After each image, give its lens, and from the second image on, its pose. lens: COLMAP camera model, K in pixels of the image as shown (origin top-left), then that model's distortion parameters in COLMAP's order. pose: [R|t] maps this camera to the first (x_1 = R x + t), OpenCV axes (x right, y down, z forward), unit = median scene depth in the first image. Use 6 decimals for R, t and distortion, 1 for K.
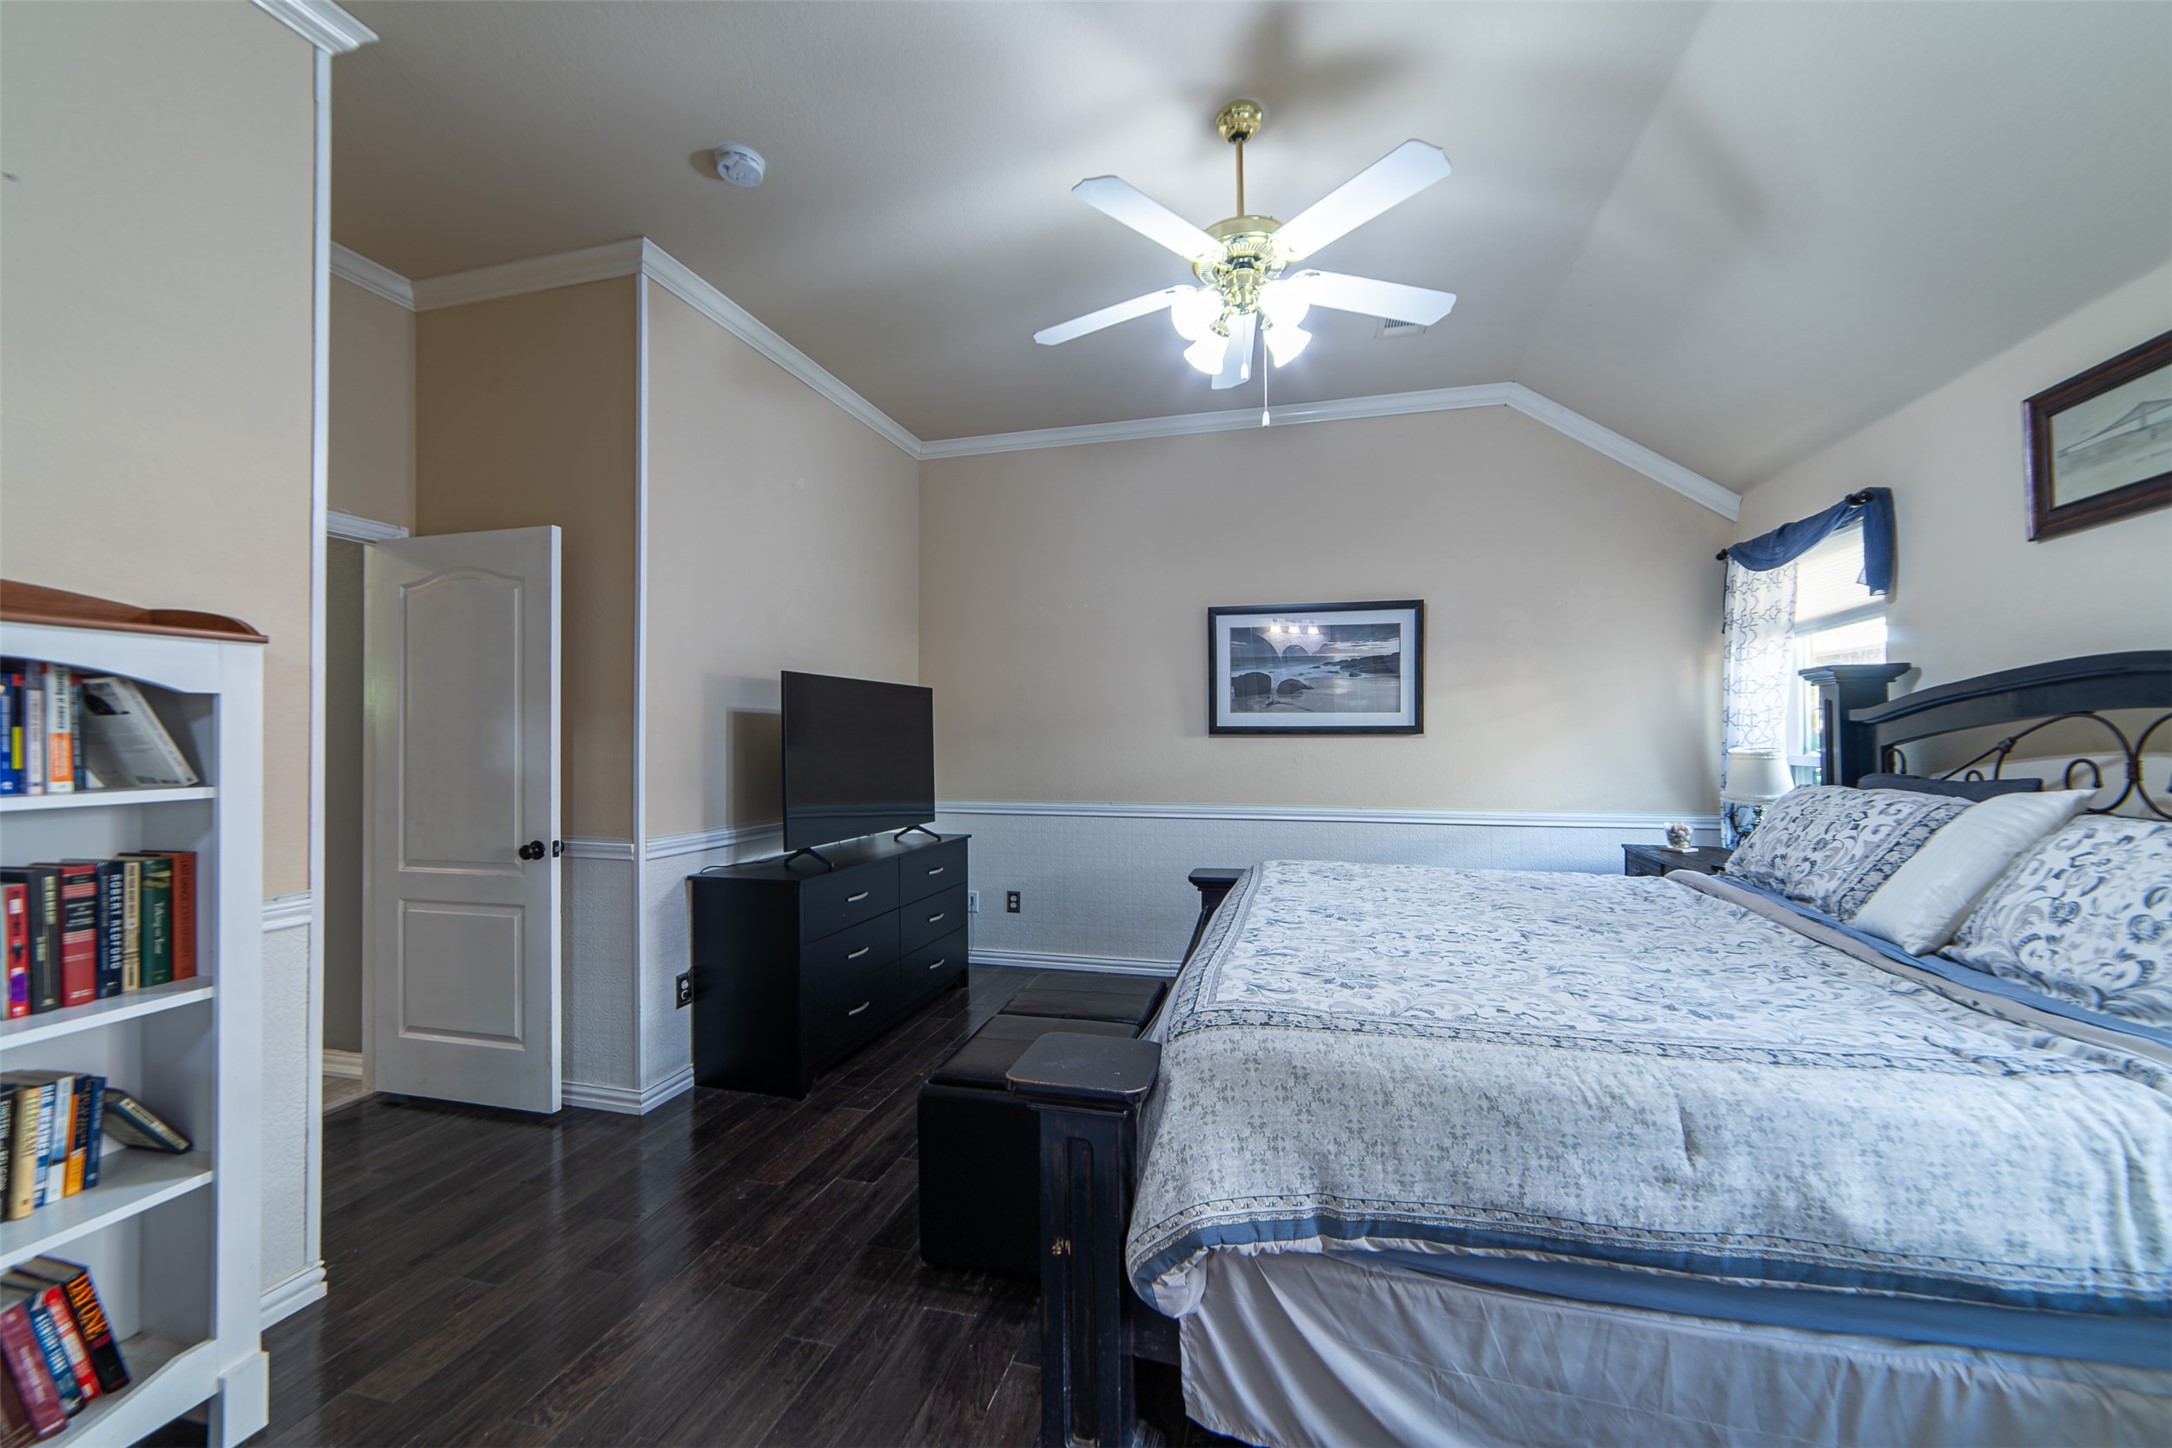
lens RADIAL K [[851.9, 0, 1103.2], [0, 851.9, 727.1], [0, 0, 1]] dist [-0.012494, 0.004639]
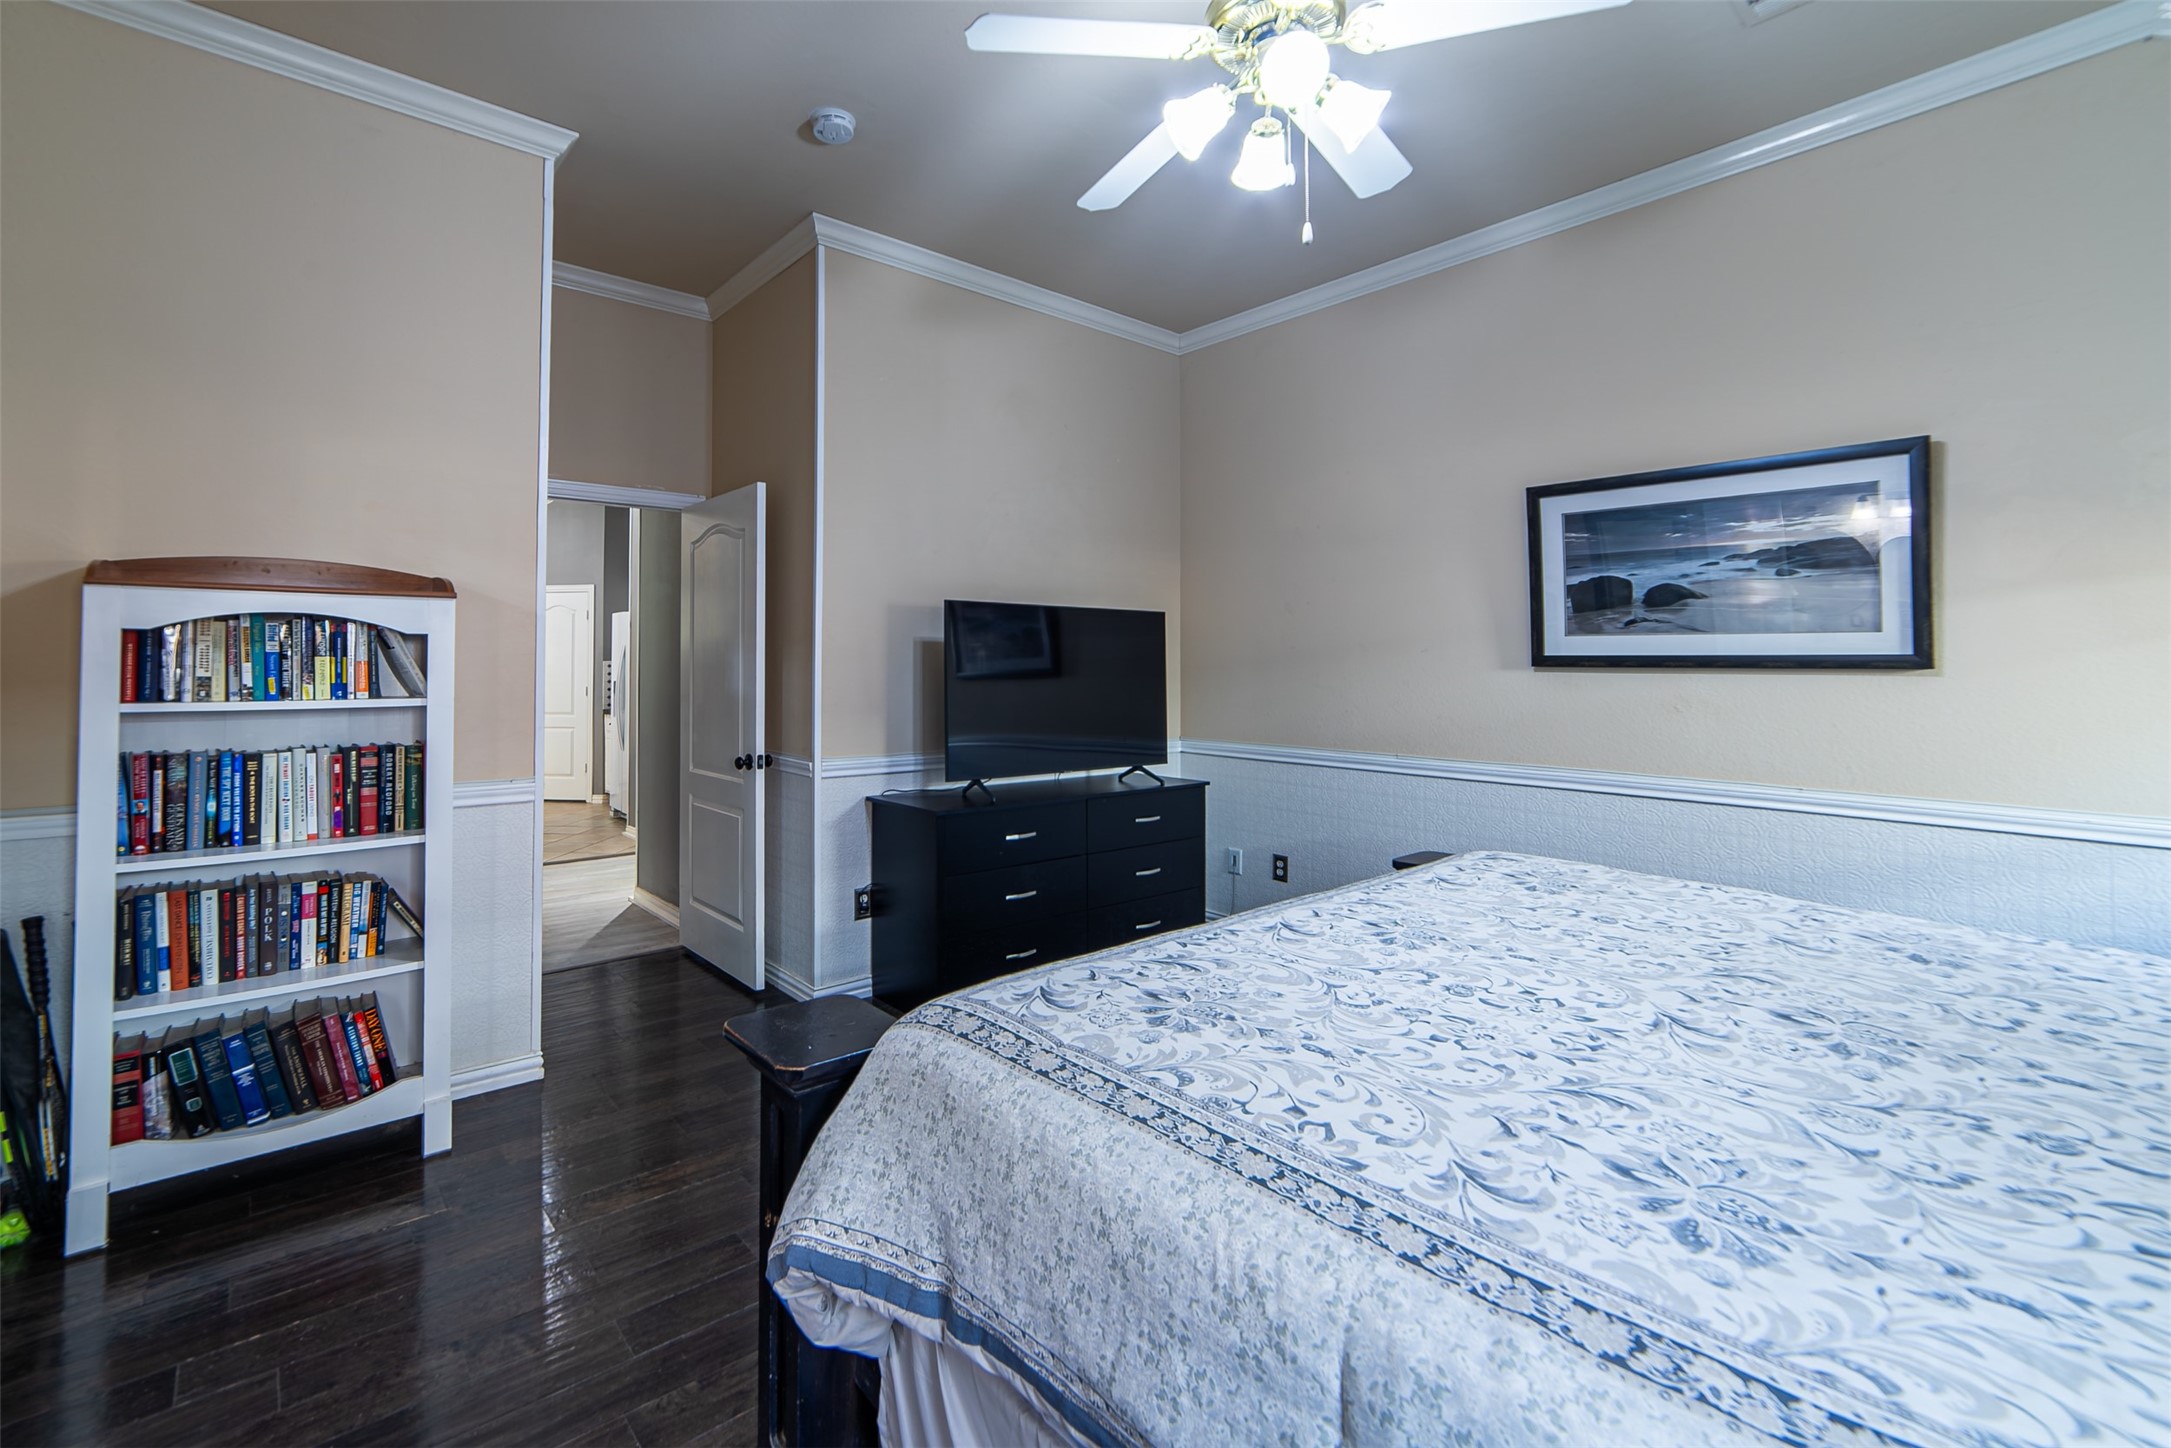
lens RADIAL K [[942.7, 0, 966.1], [0, 942.7, 651.3], [0, 0, 1]] dist [-0.014653, 0.002160]
pose [[0.790438, -0.002846, -0.612535, 0.417372], [-0.000383, 0.999987, -0.005140, -0.000888], [0.612542, 0.004298, 0.790427, 0.179327]]
